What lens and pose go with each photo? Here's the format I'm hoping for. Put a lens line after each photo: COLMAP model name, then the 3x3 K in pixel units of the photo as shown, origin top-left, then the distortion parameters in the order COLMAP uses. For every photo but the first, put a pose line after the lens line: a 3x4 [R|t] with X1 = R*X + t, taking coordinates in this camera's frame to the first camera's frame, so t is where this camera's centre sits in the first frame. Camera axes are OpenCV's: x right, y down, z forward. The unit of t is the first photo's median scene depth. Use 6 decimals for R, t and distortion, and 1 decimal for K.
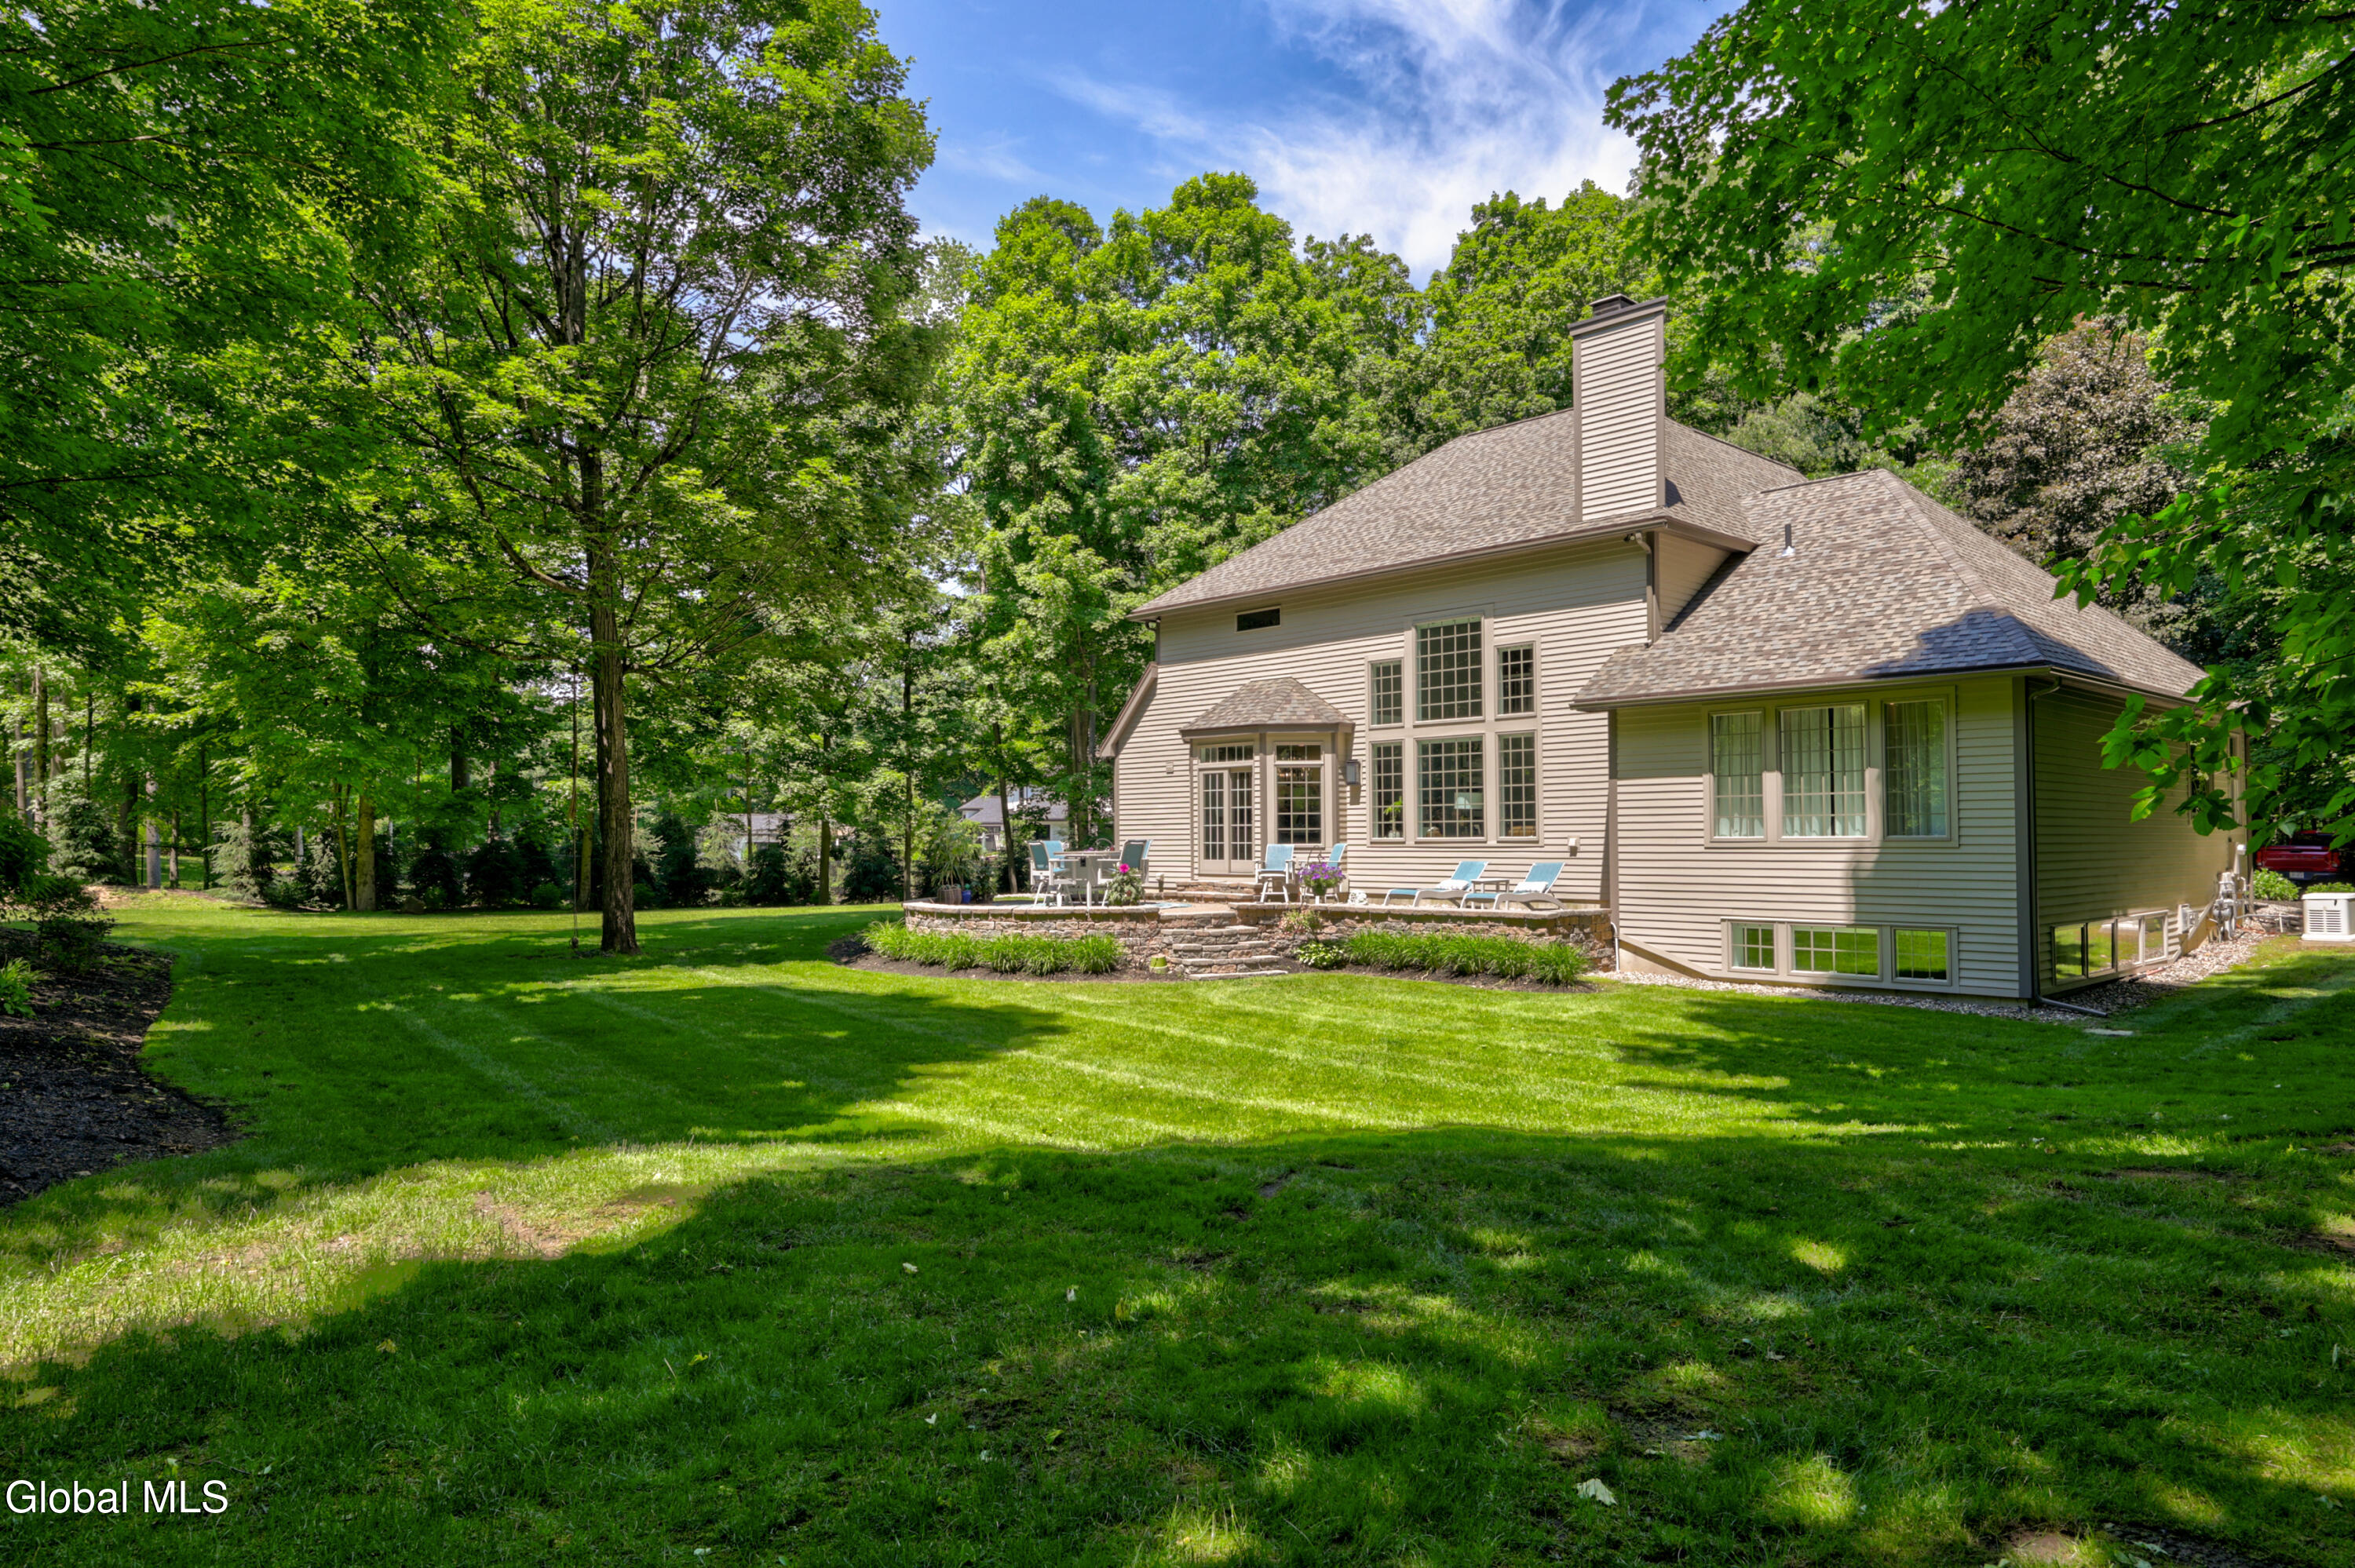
lens RADIAL K [[1446.1, 0, 1181.0], [0, 1446.1, 867.8], [0, 0, 1]] dist [-0.005134, -0.000752]
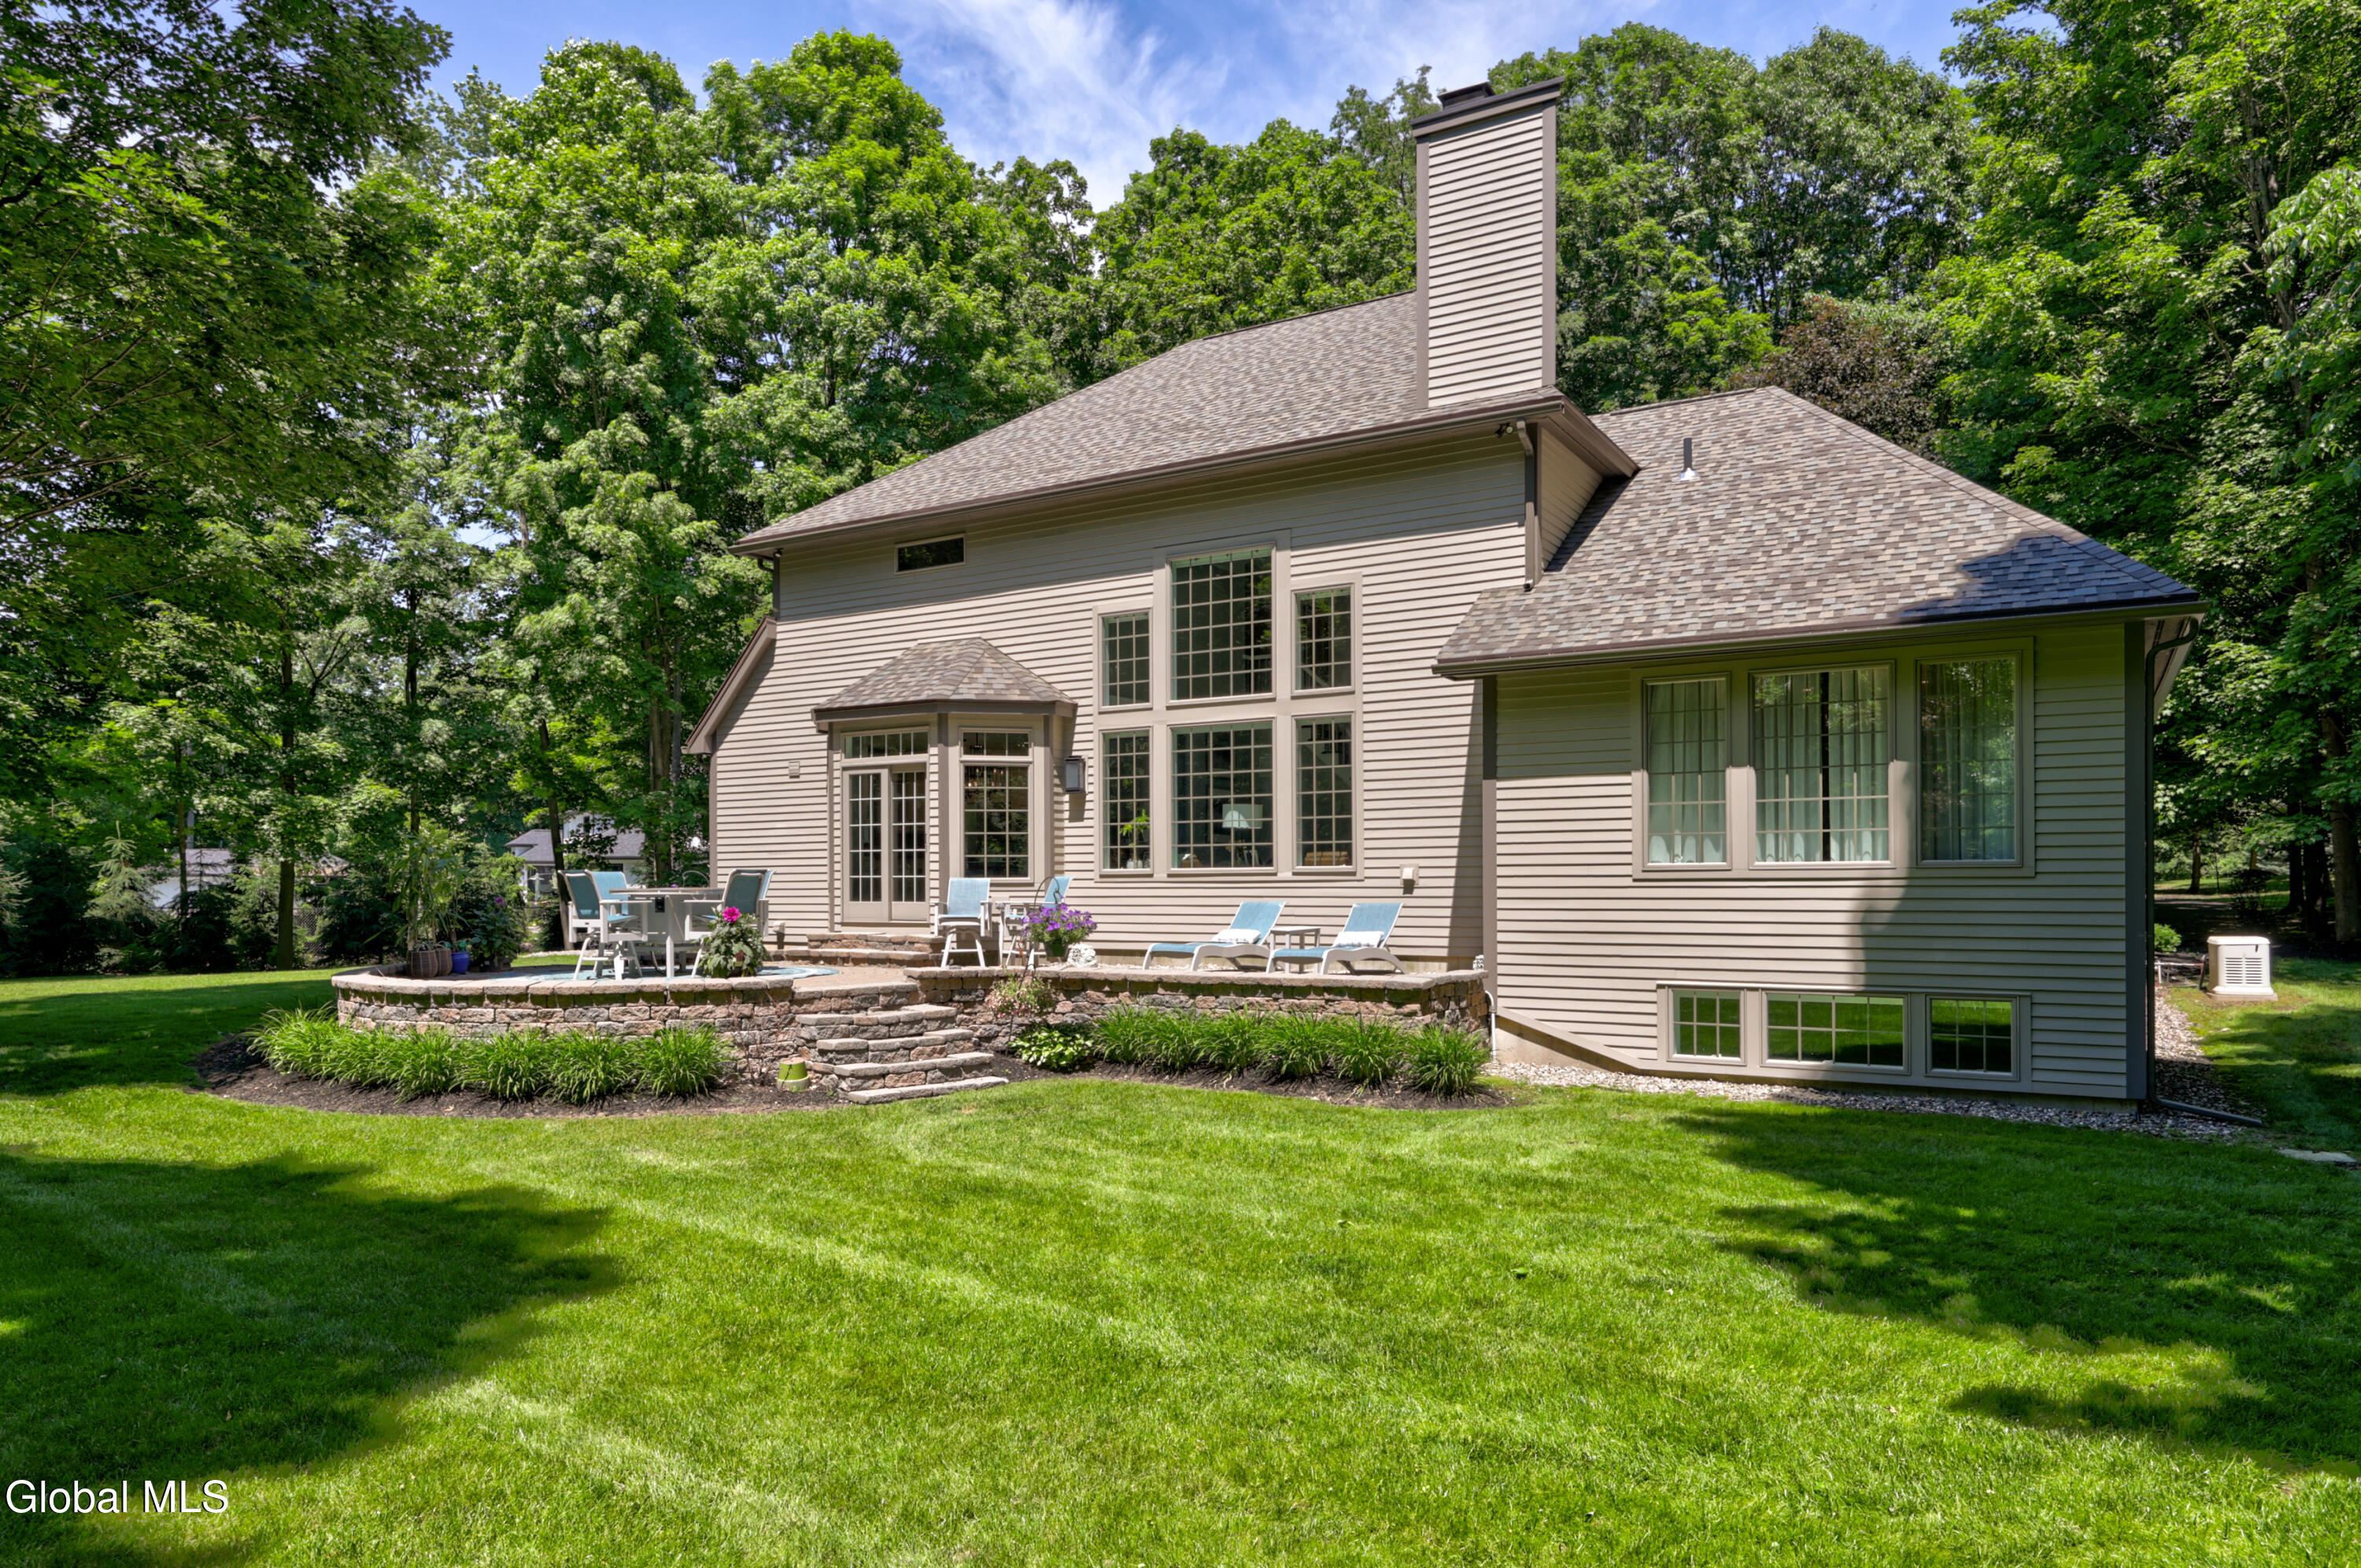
lens RADIAL K [[1449.7, 0, 1184.0], [0, 1449.7, 868.1], [0, 0, 1]] dist [-0.005134, -0.000752]
pose [[0.962120, 0.003947, 0.272597, -0.021141], [0.004774, 0.999498, -0.031321, 0.000834], [-0.272584, 0.031436, 0.961618, 0.342036]]
